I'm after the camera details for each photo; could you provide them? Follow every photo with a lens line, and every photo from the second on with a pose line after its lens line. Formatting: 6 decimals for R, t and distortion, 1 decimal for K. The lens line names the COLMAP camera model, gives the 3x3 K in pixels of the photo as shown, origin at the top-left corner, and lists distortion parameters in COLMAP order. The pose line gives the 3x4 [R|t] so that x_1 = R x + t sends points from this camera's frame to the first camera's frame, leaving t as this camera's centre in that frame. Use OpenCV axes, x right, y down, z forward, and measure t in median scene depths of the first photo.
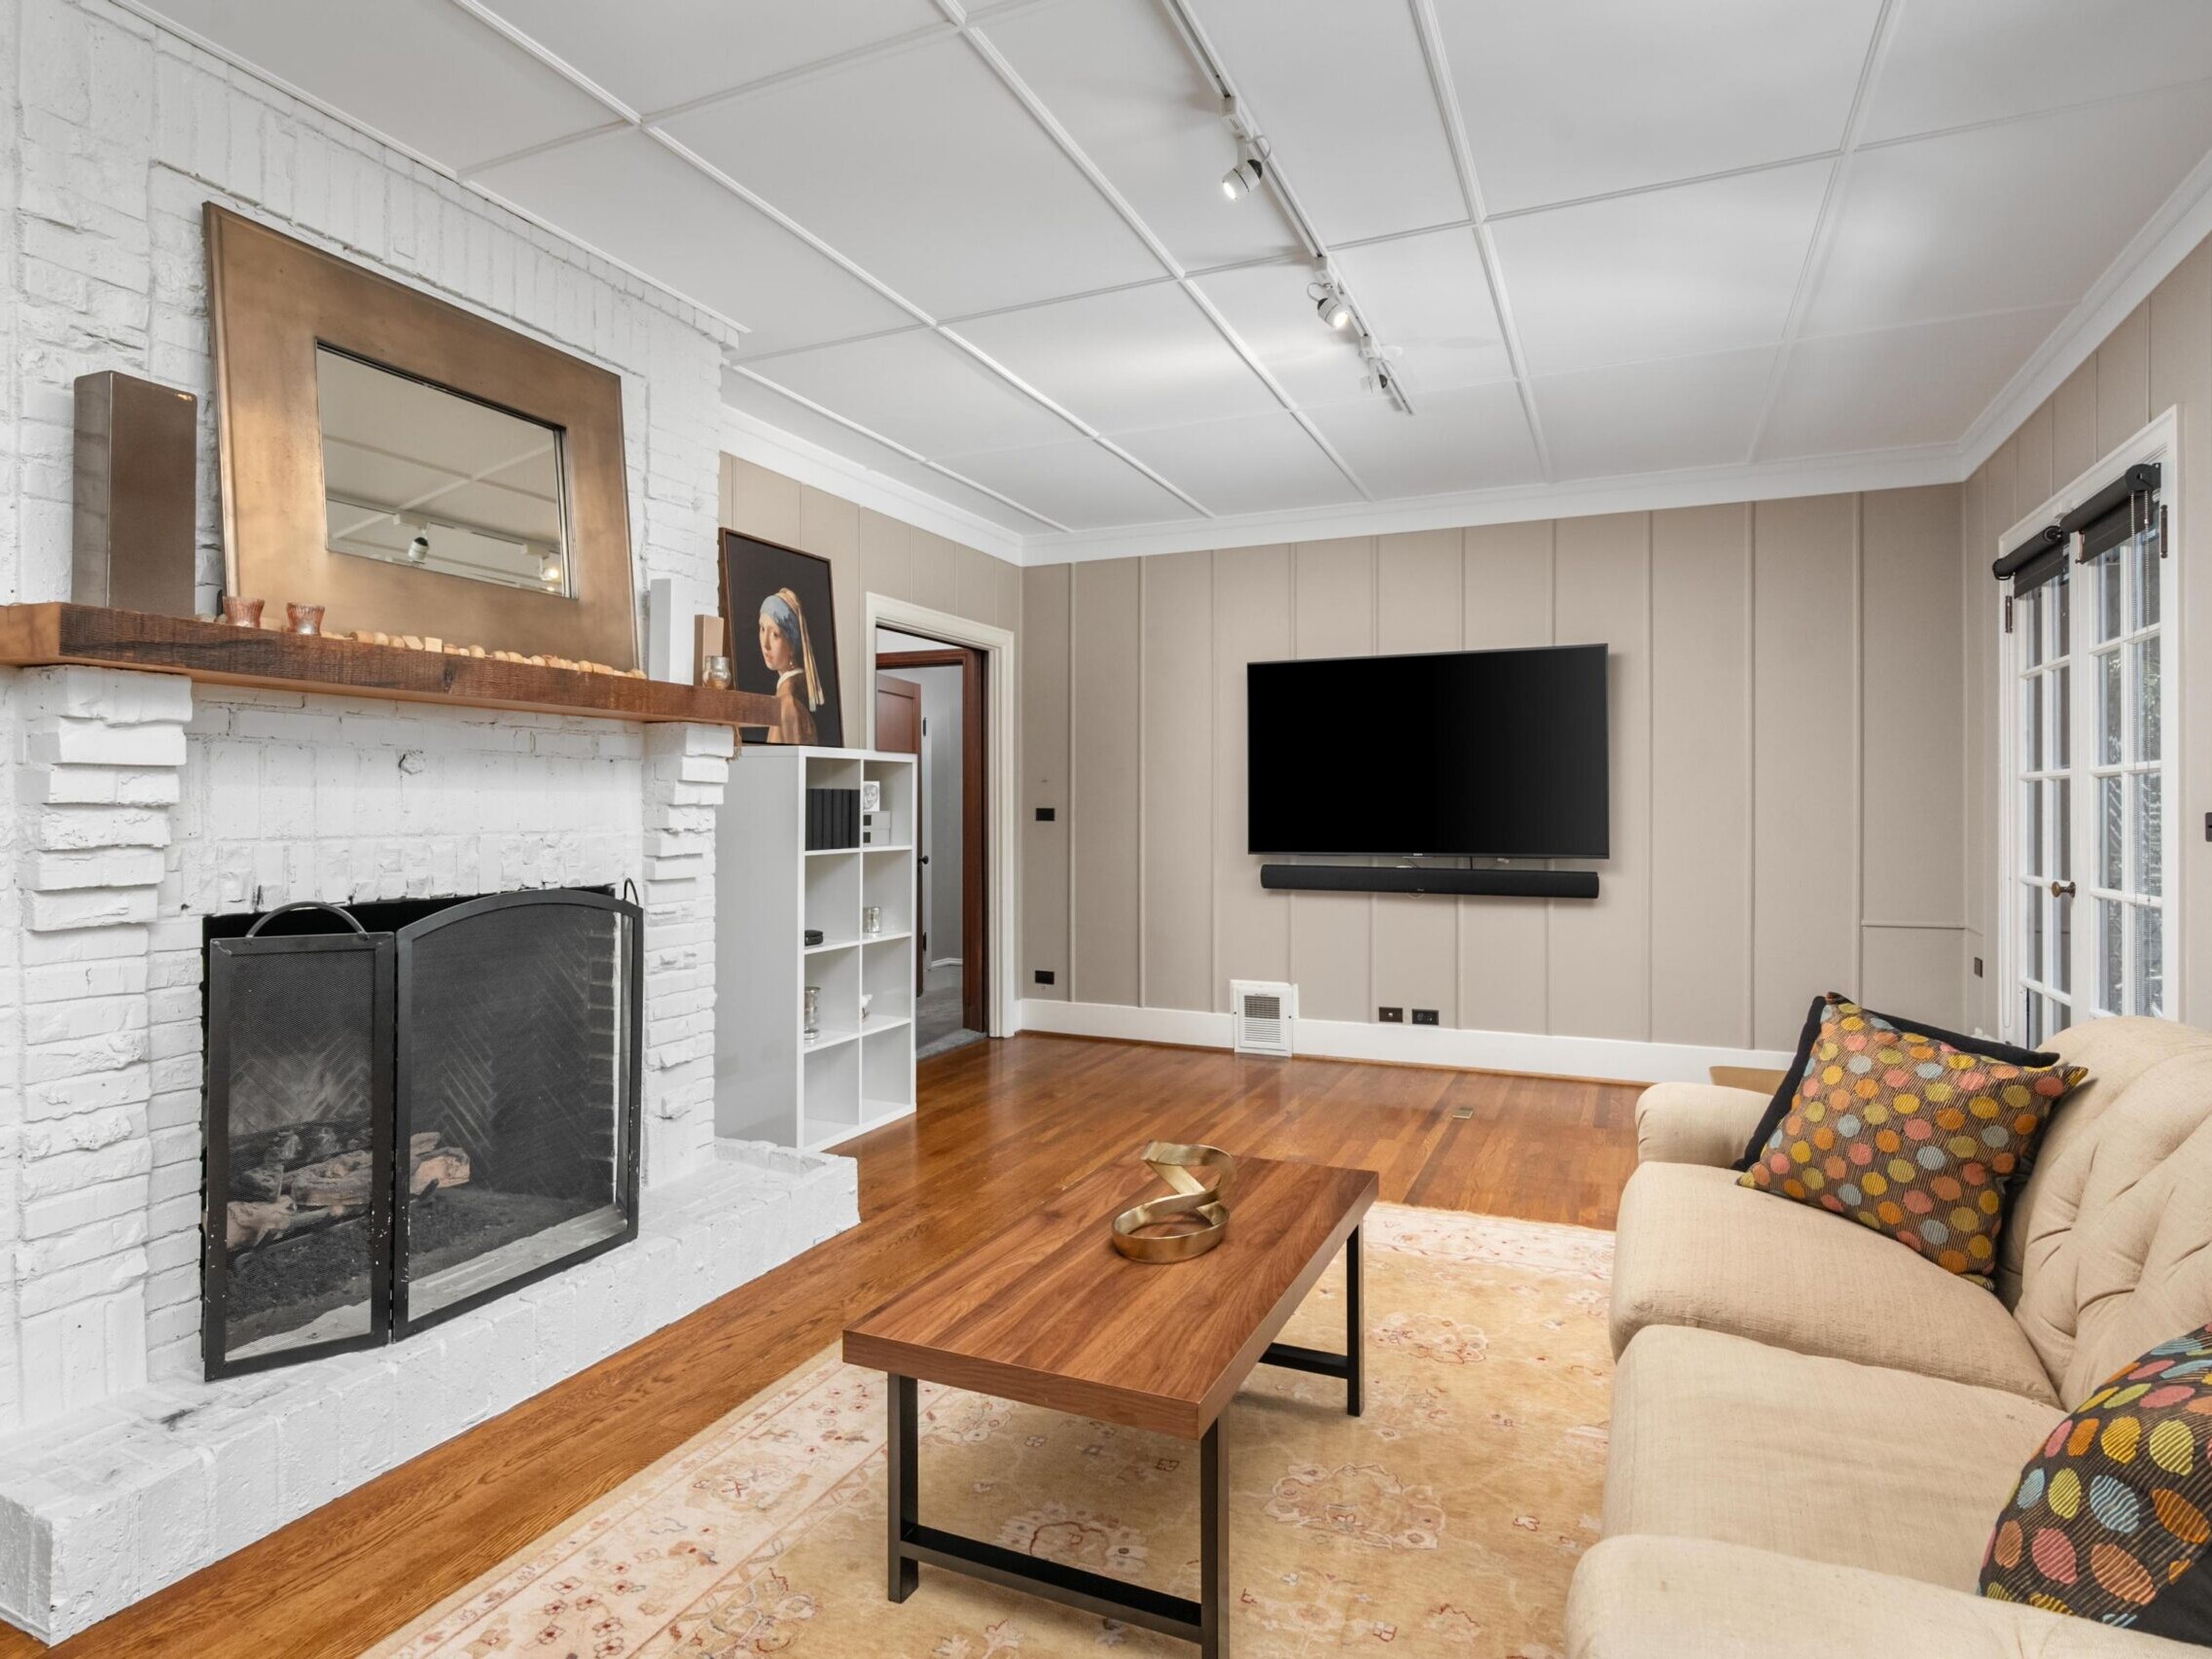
lens RADIAL K [[1187.1, 0, 1118.3], [0, 1187.1, 810.3], [0, 0, 1]] dist [-0.008248, 0.002722]
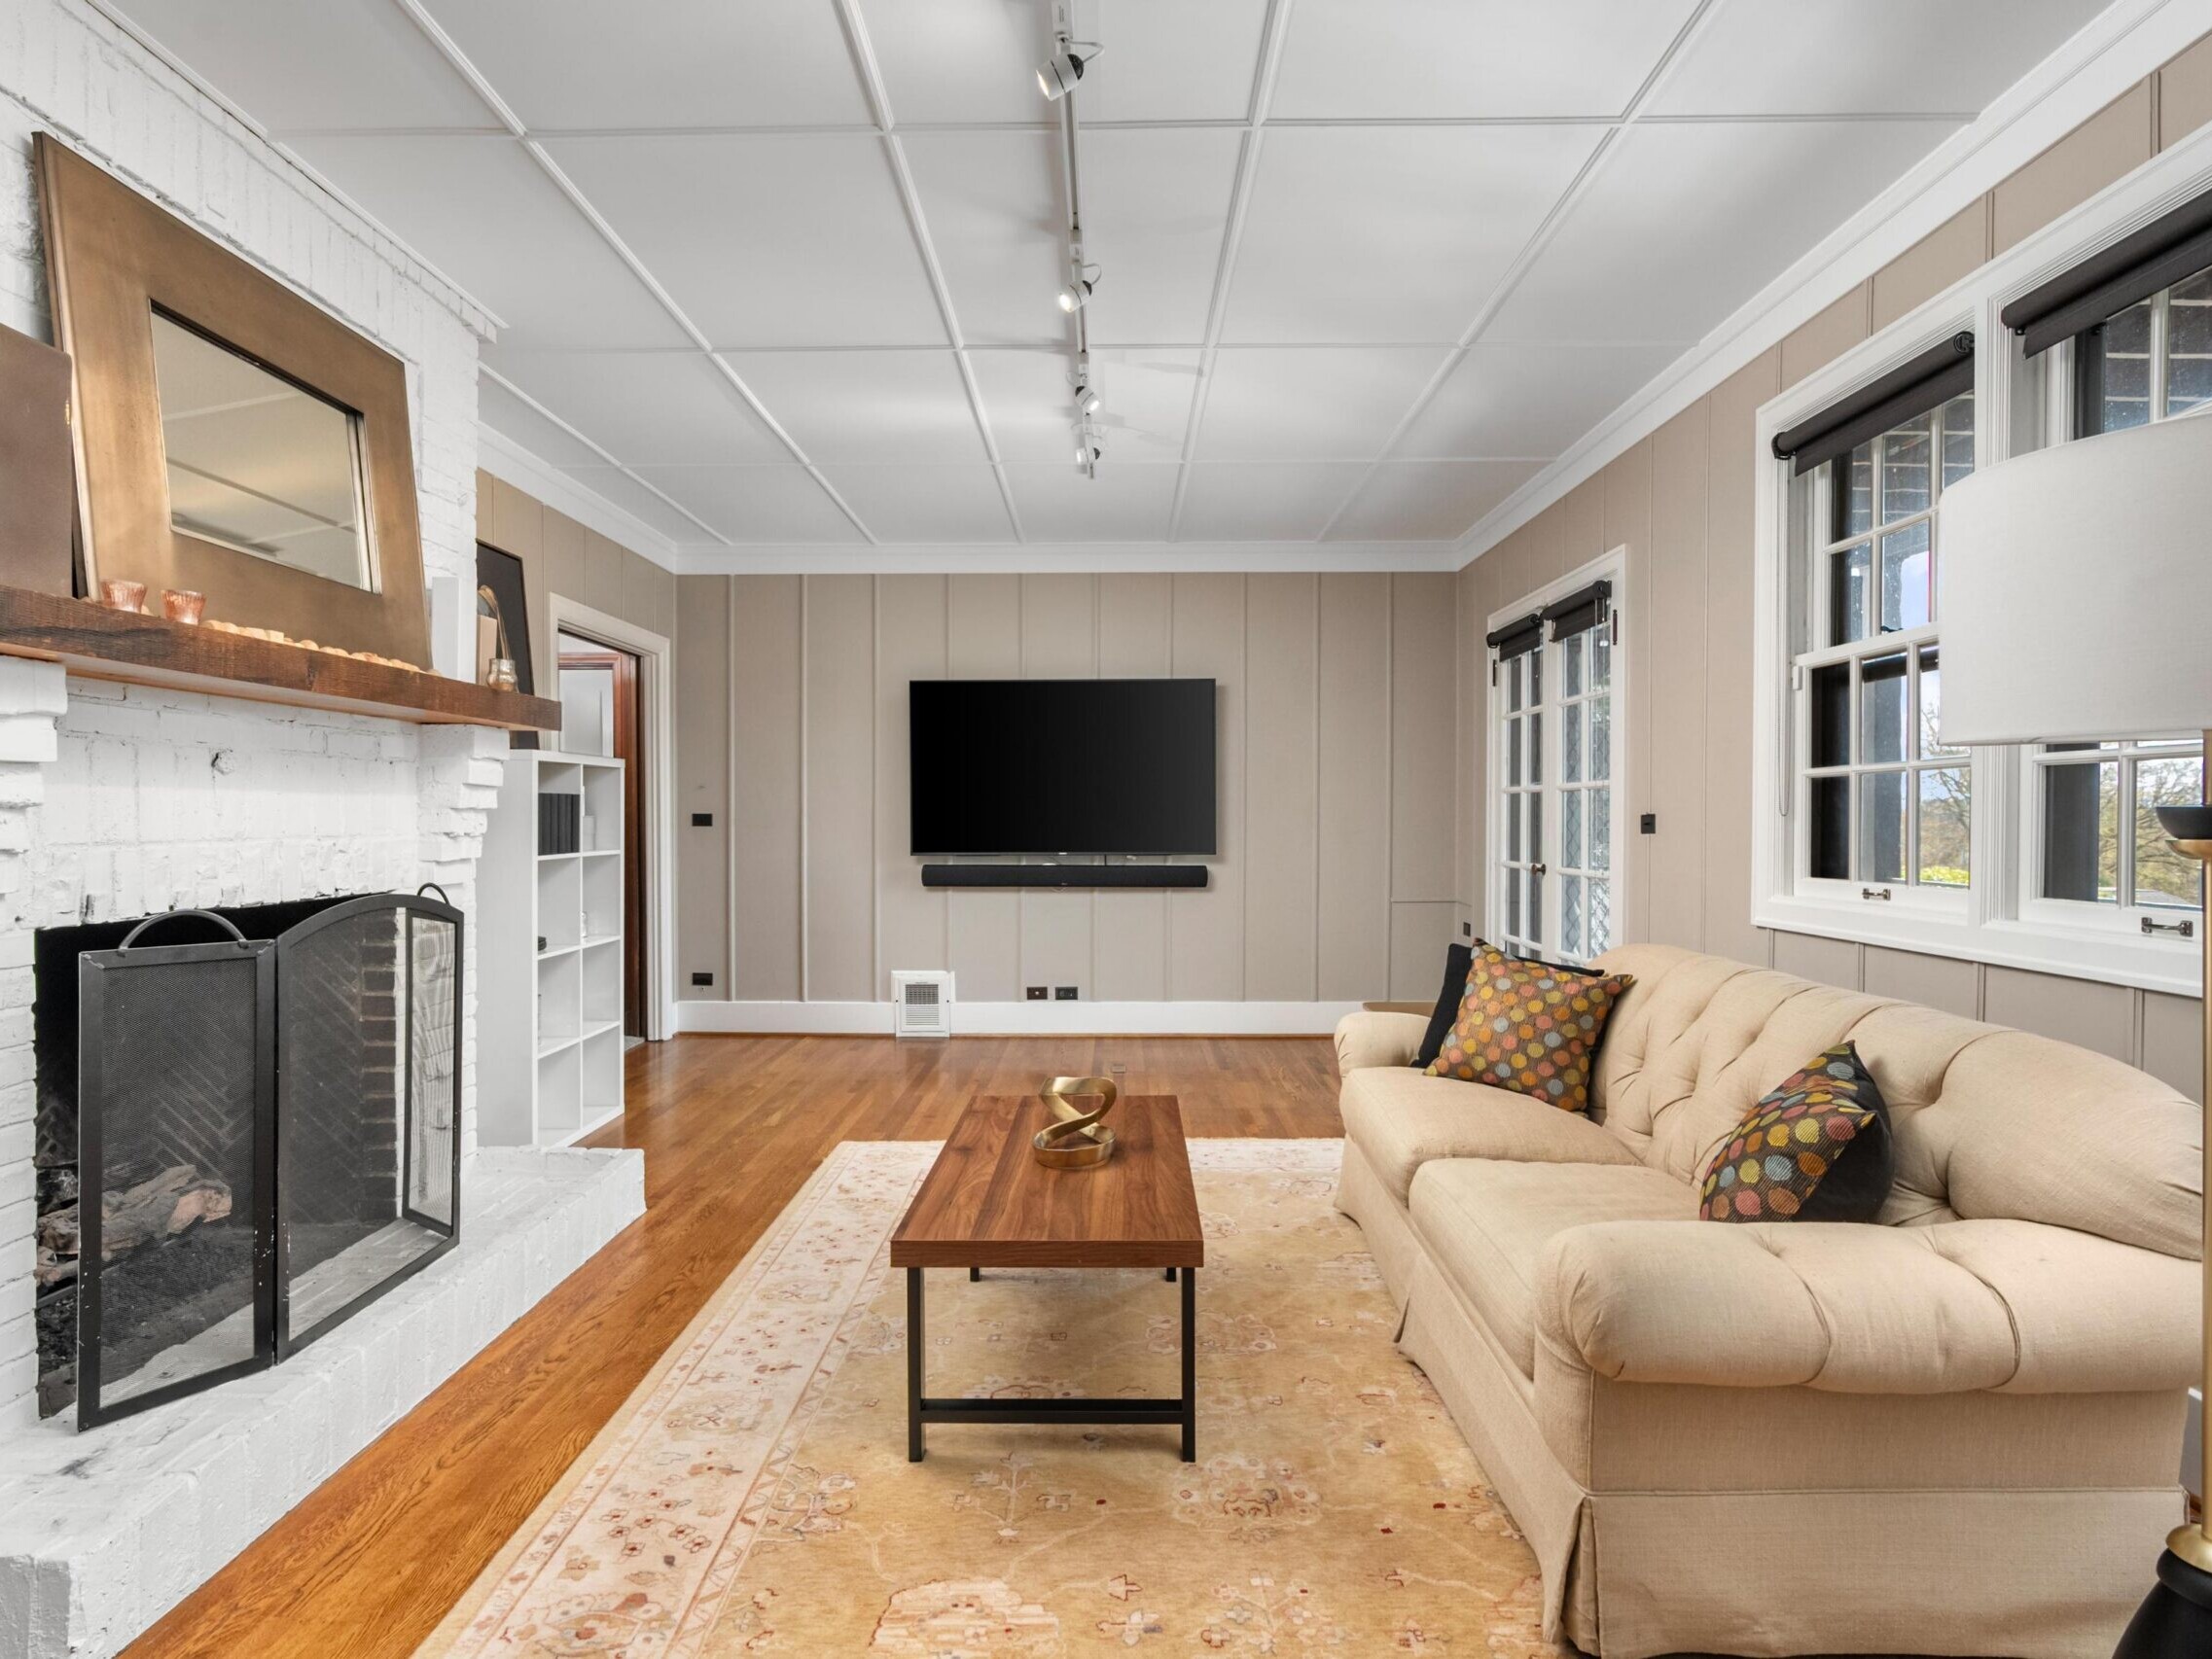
lens RADIAL K [[1187.1, 0, 1054.6], [0, 1187.1, 841.5], [0, 0, 1]] dist [-0.008248, 0.002722]
pose [[0.921889, -0.008600, 0.387359, -0.335633], [0.001048, 0.999805, 0.019703, 0.004620], [-0.387453, -0.017758, 0.921719, -0.107145]]
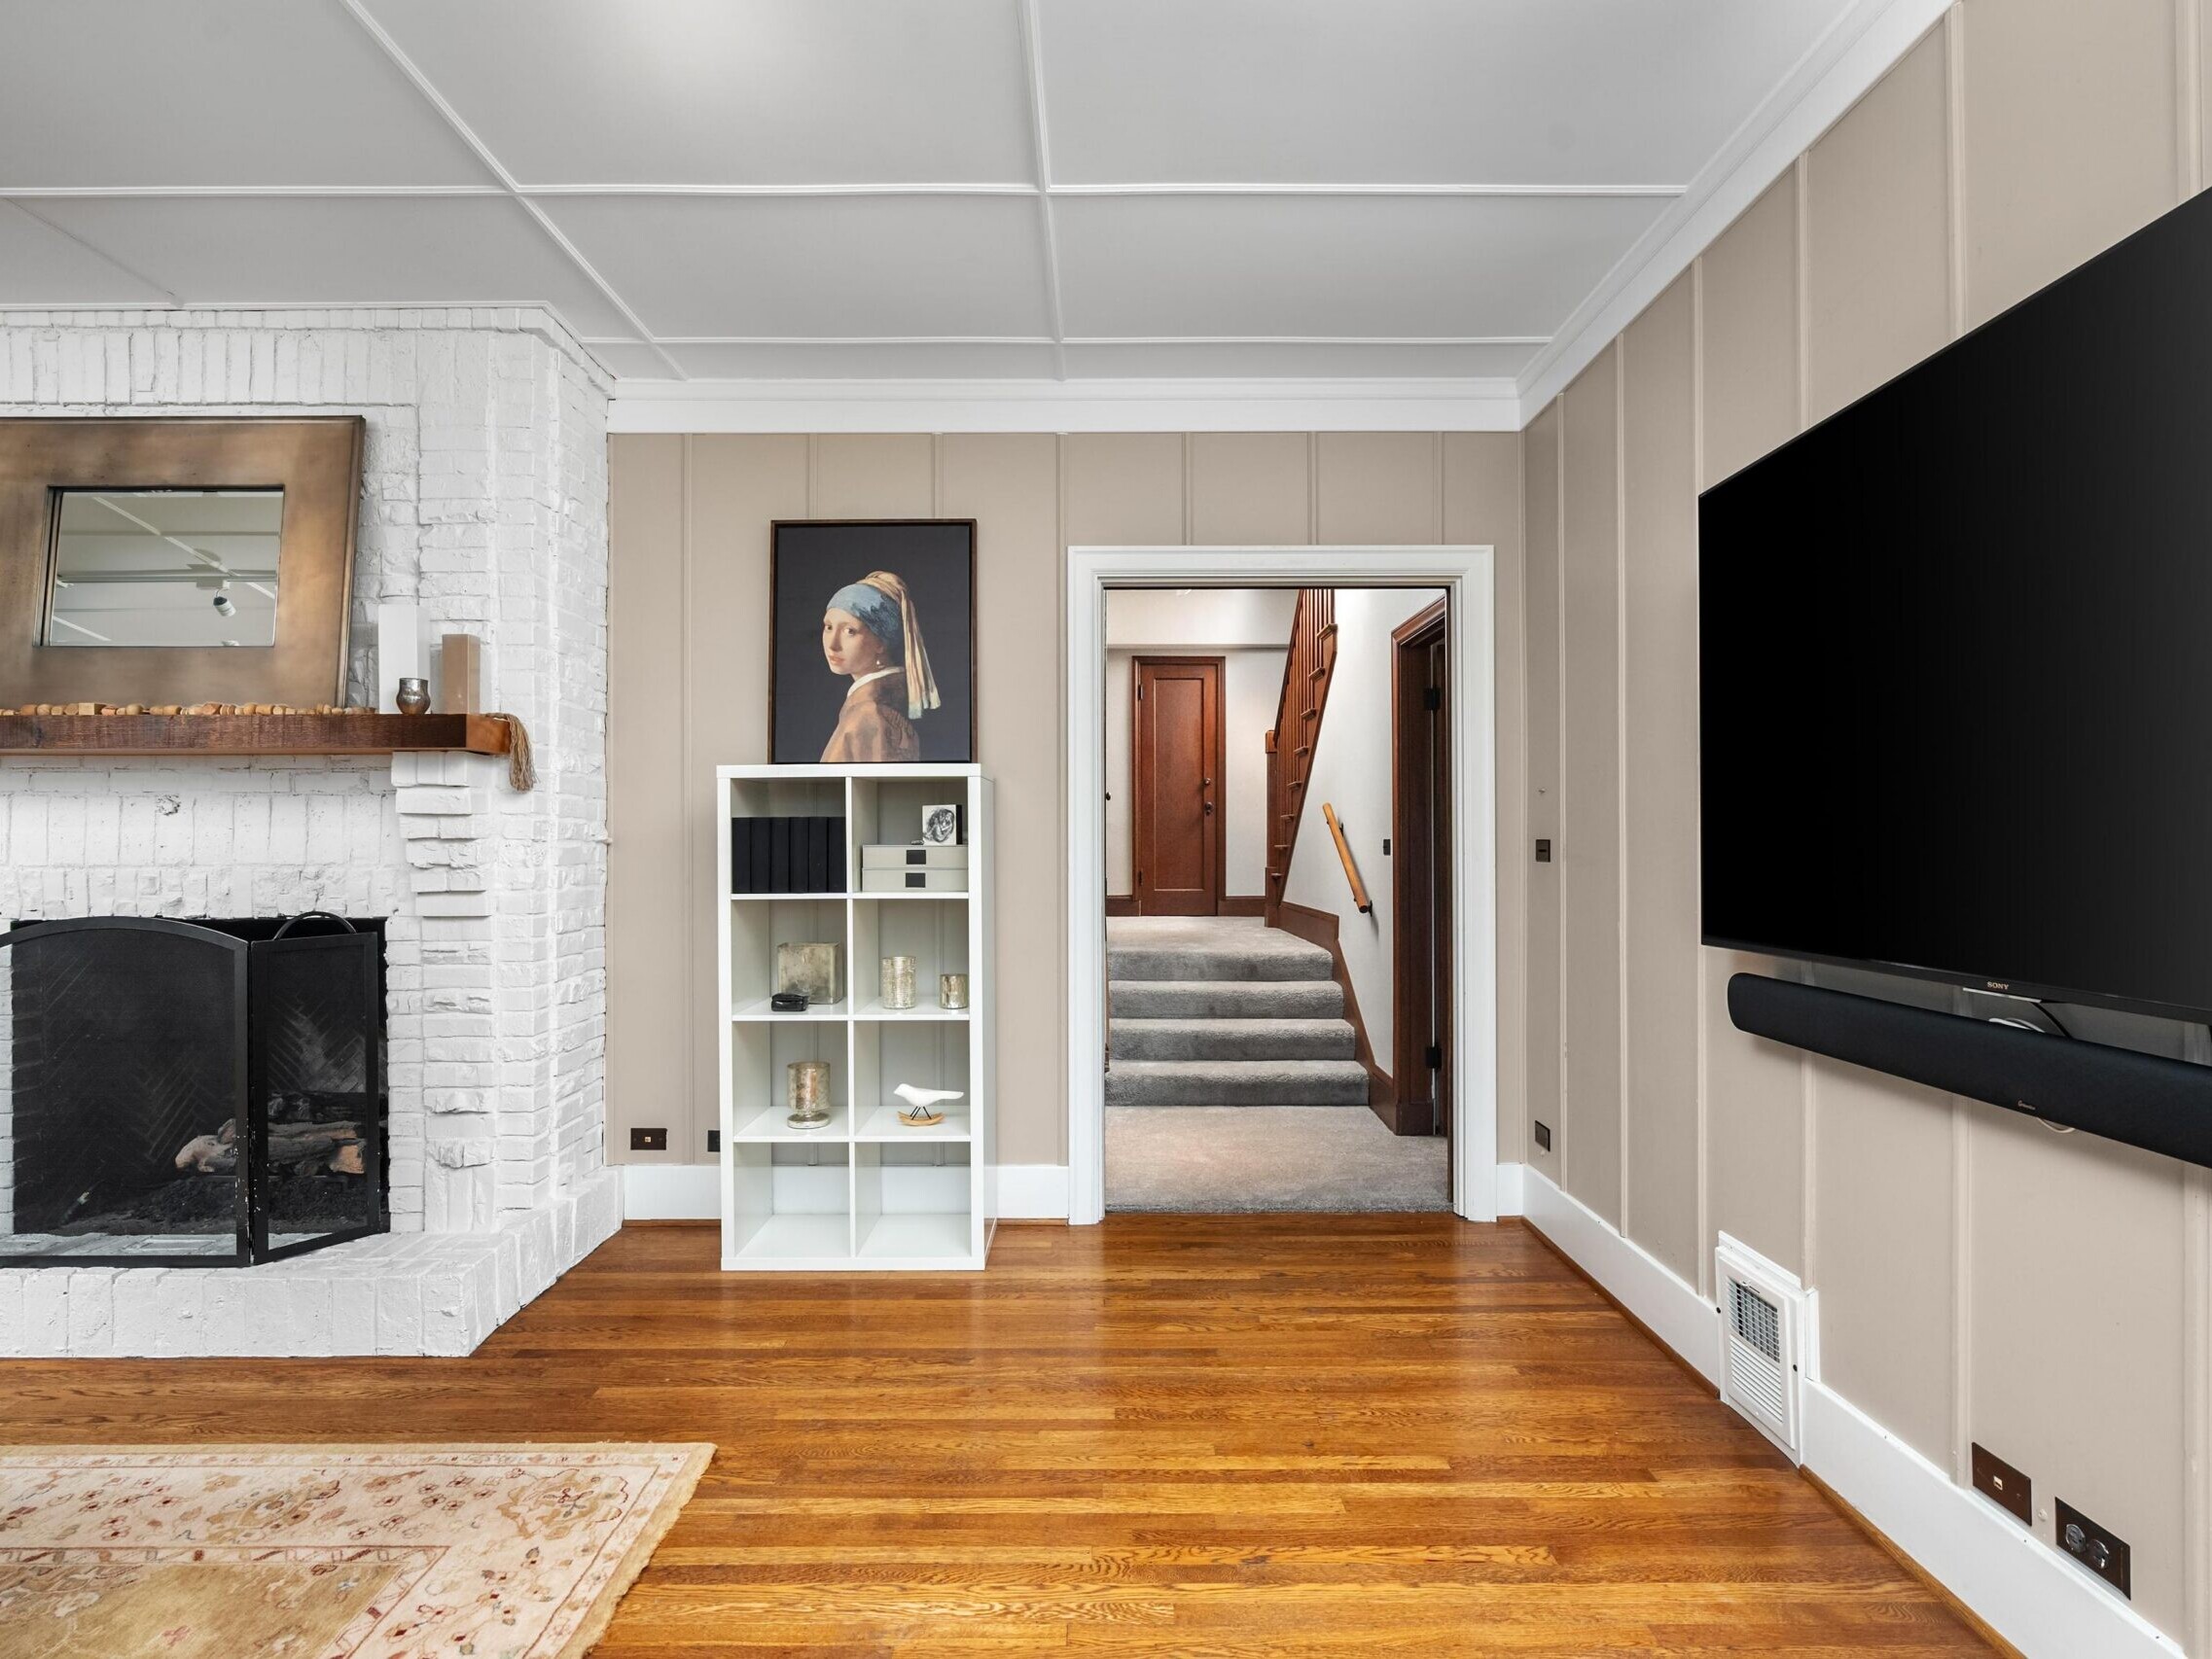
lens RADIAL K [[1187.1, 0, 1100.7], [0, 1187.1, 840.0], [0, 0, 1]] dist [-0.008248, 0.002722]
pose [[0.407788, -0.002712, -0.913072, 0.784022], [0.001965, 0.999996, -0.002092, -0.000773], [0.913074, -0.000941, 0.407792, 1.203892]]
